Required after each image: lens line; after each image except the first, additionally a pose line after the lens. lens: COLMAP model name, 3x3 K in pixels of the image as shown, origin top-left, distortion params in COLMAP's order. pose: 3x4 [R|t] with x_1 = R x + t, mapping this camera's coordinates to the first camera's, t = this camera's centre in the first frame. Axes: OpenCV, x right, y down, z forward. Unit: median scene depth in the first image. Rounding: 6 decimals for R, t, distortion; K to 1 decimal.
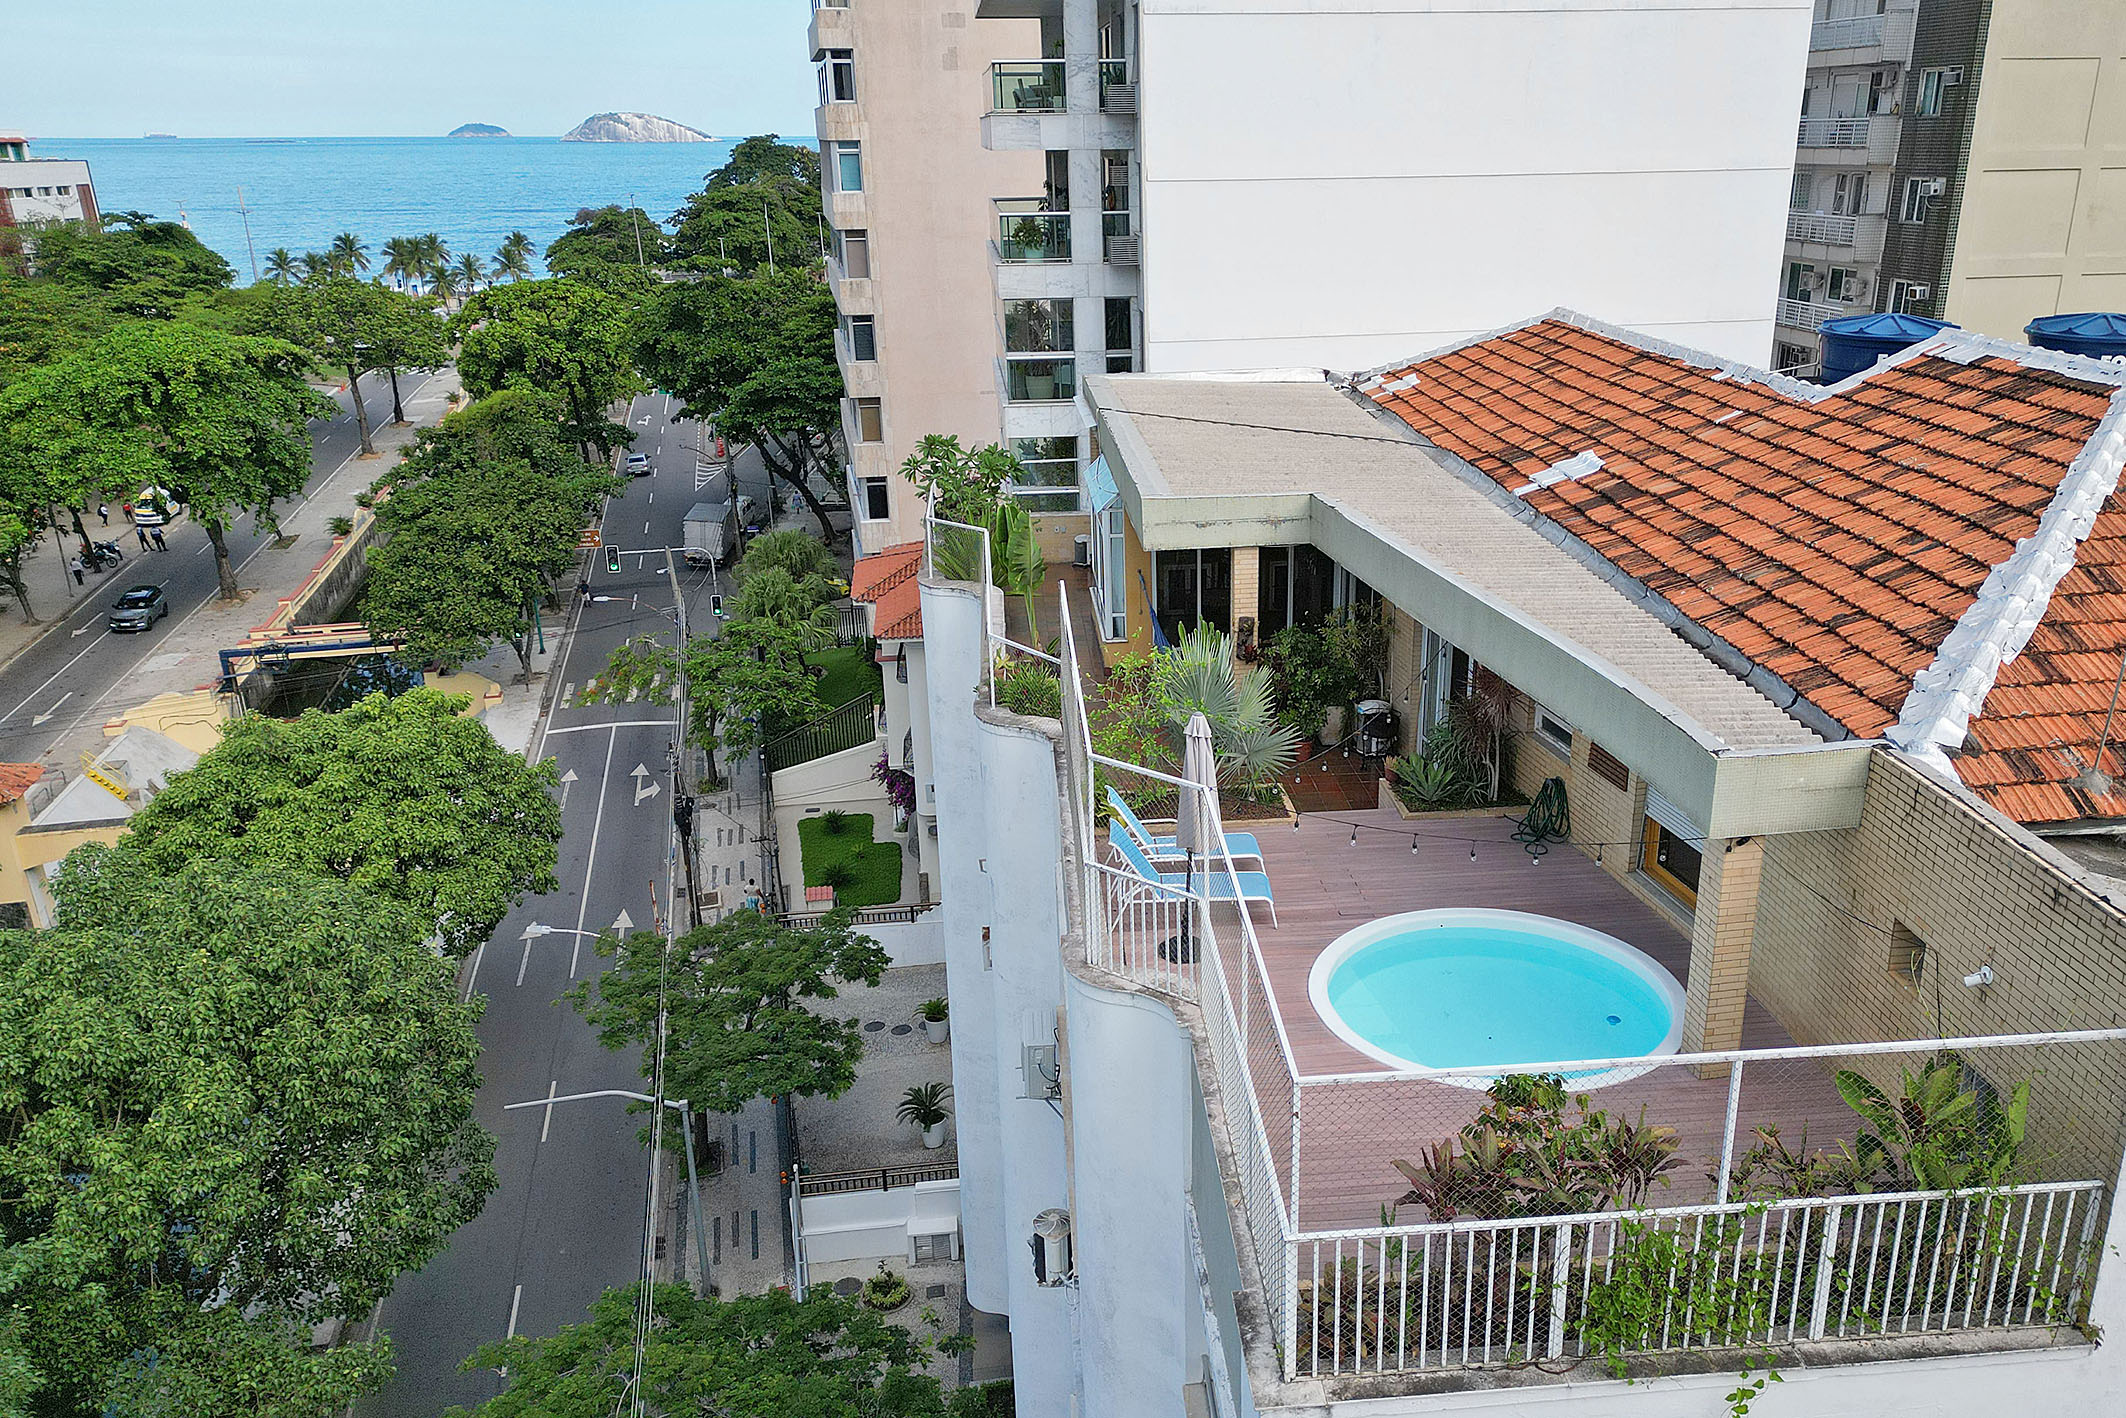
lens RADIAL K [[1639.1, 0, 1169.3], [0, 1639.1, 767.2], [0, 0, 1]] dist [0.085765, -0.087016]
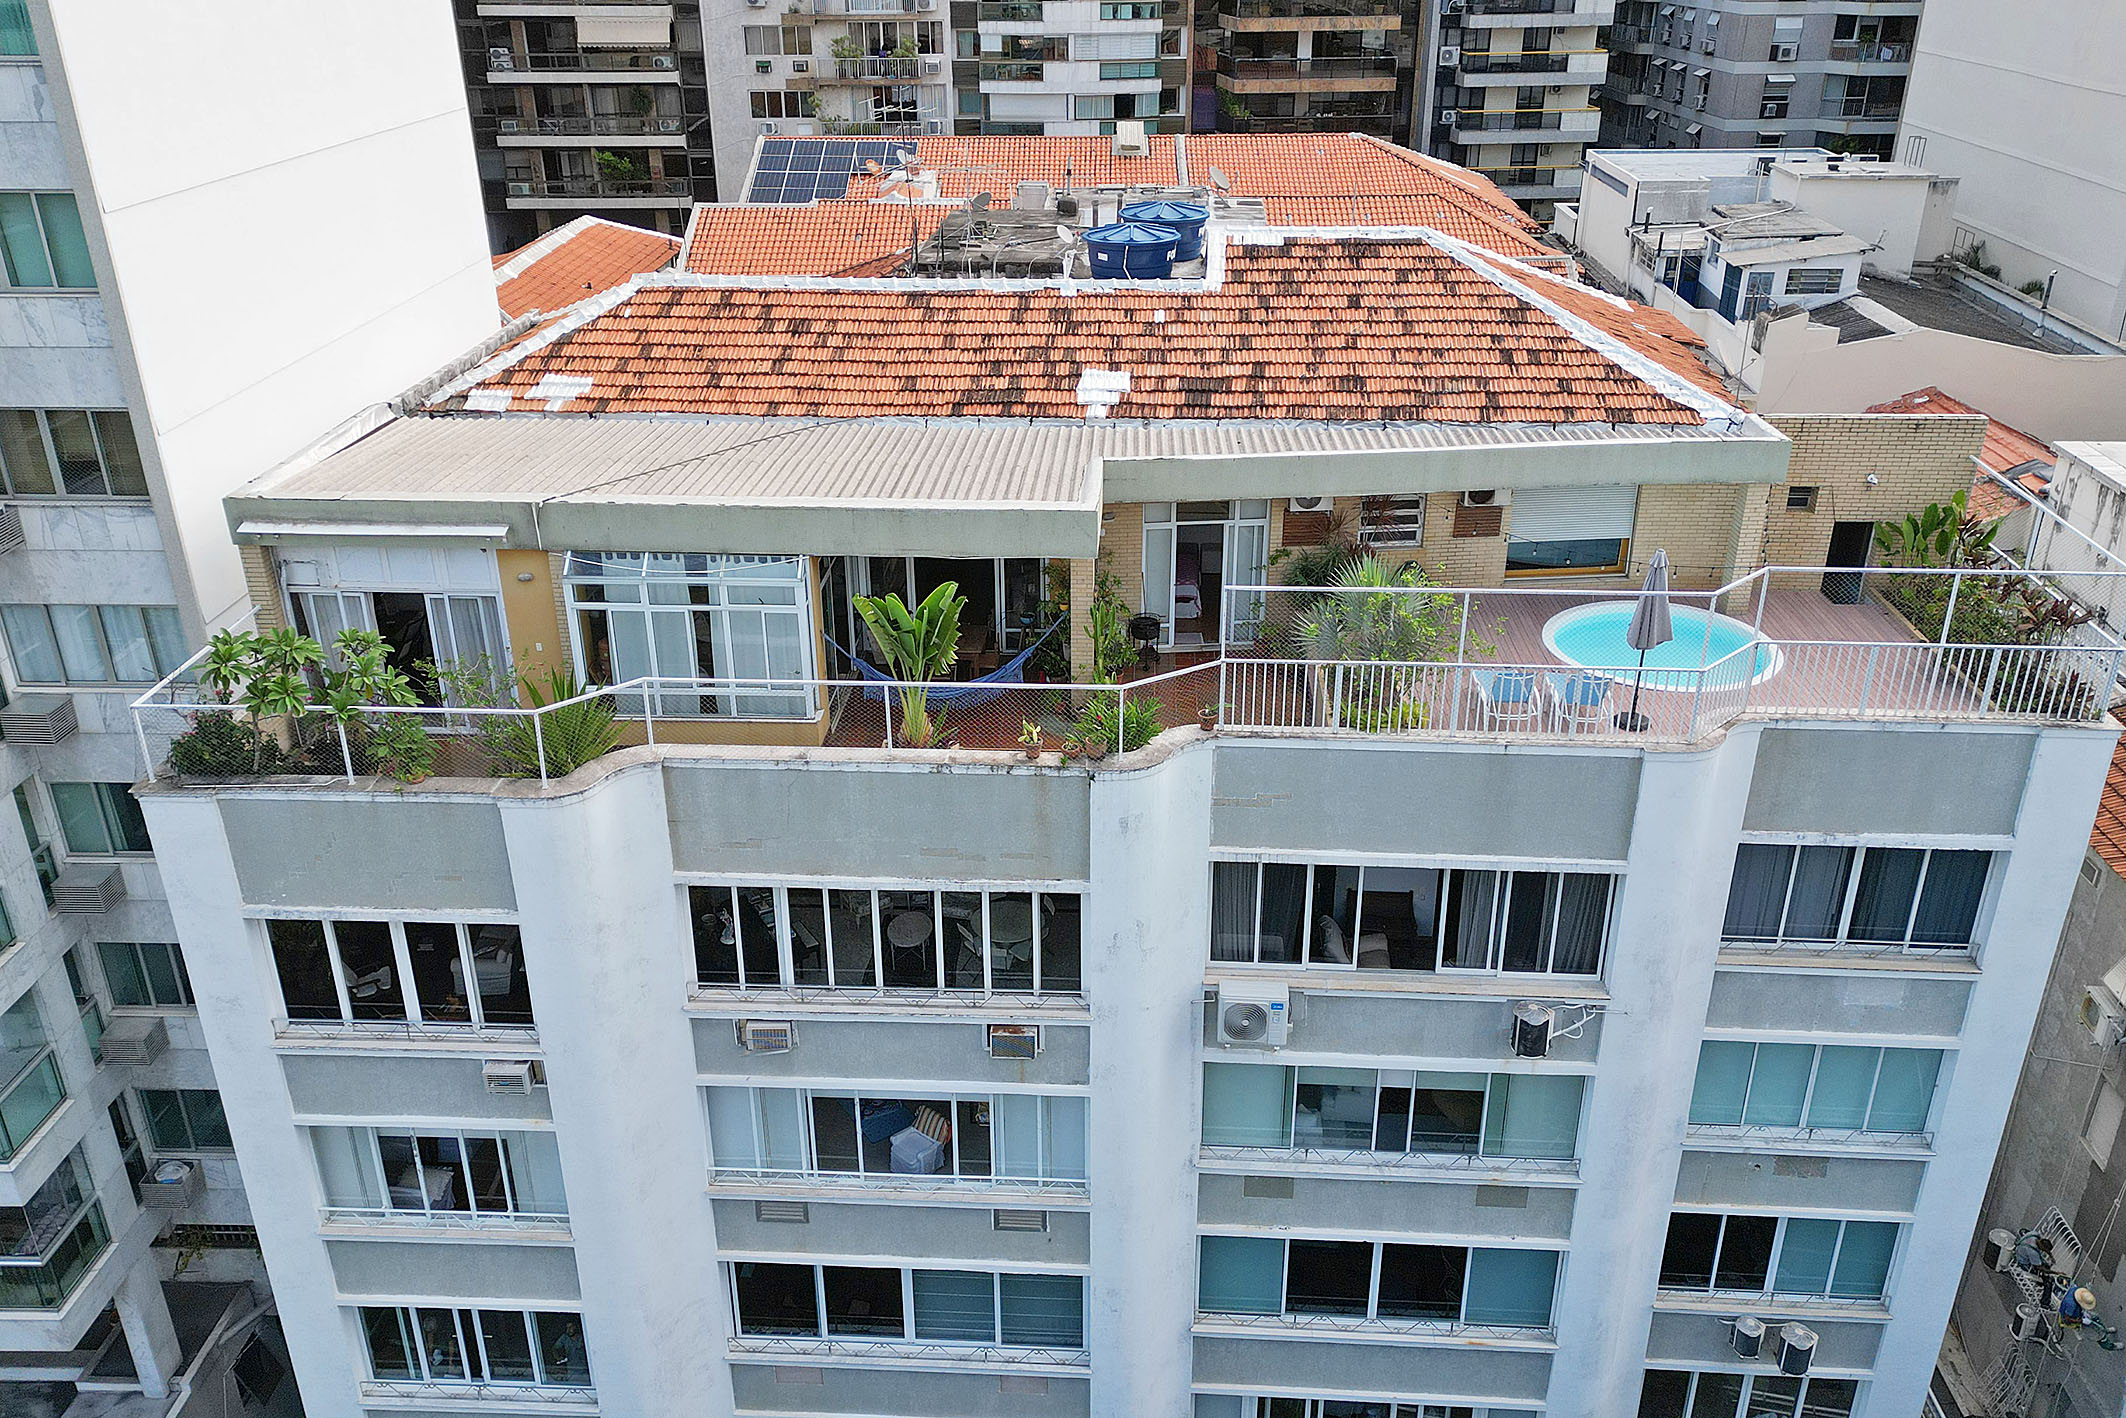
lens RADIAL K [[1650.8, 0, 1062.8], [0, 1650.8, 685.5], [0, 0, 1]] dist [0.083412, -0.091826]
pose [[0.157296, -0.409125, 0.898819, -0.679462], [0.358151, 0.871818, 0.334157, -0.288262], [-0.920318, 0.269351, 0.283662, 0.520568]]
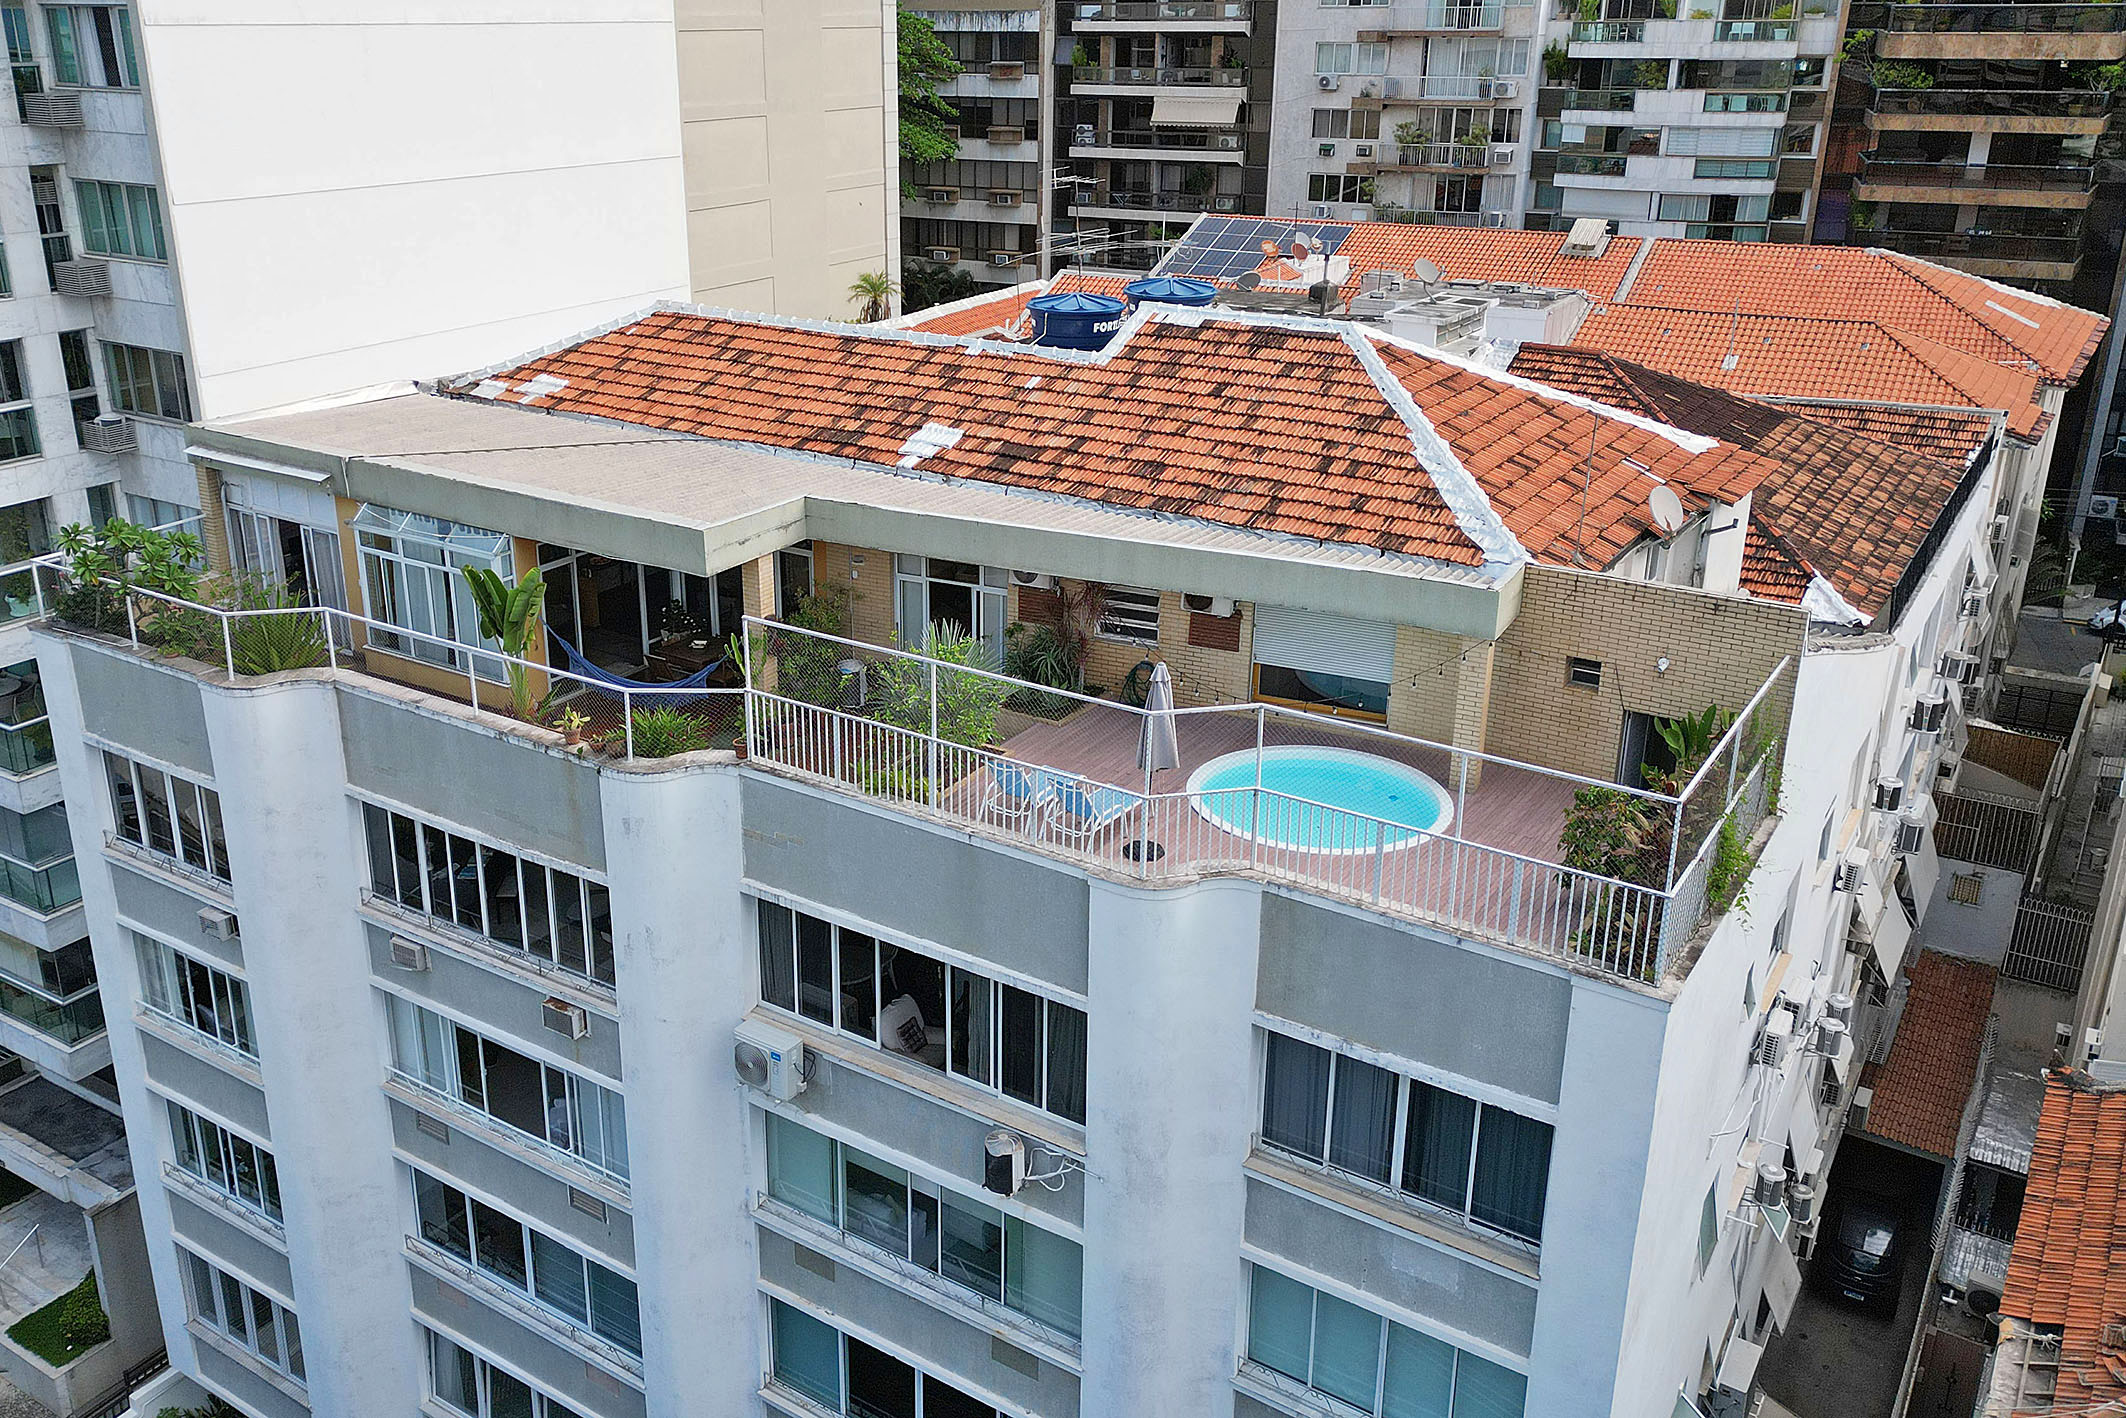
lens RADIAL K [[1770.3, 0, 963.4], [0, 1770.3, 648.0], [0, 0, 1]] dist [0.112313, -0.180756]
pose [[0.644314, -0.252031, 0.722039, -0.523919], [0.271117, 0.958092, 0.092494, -0.103820], [-0.715091, 0.136162, 0.685642, 0.065094]]
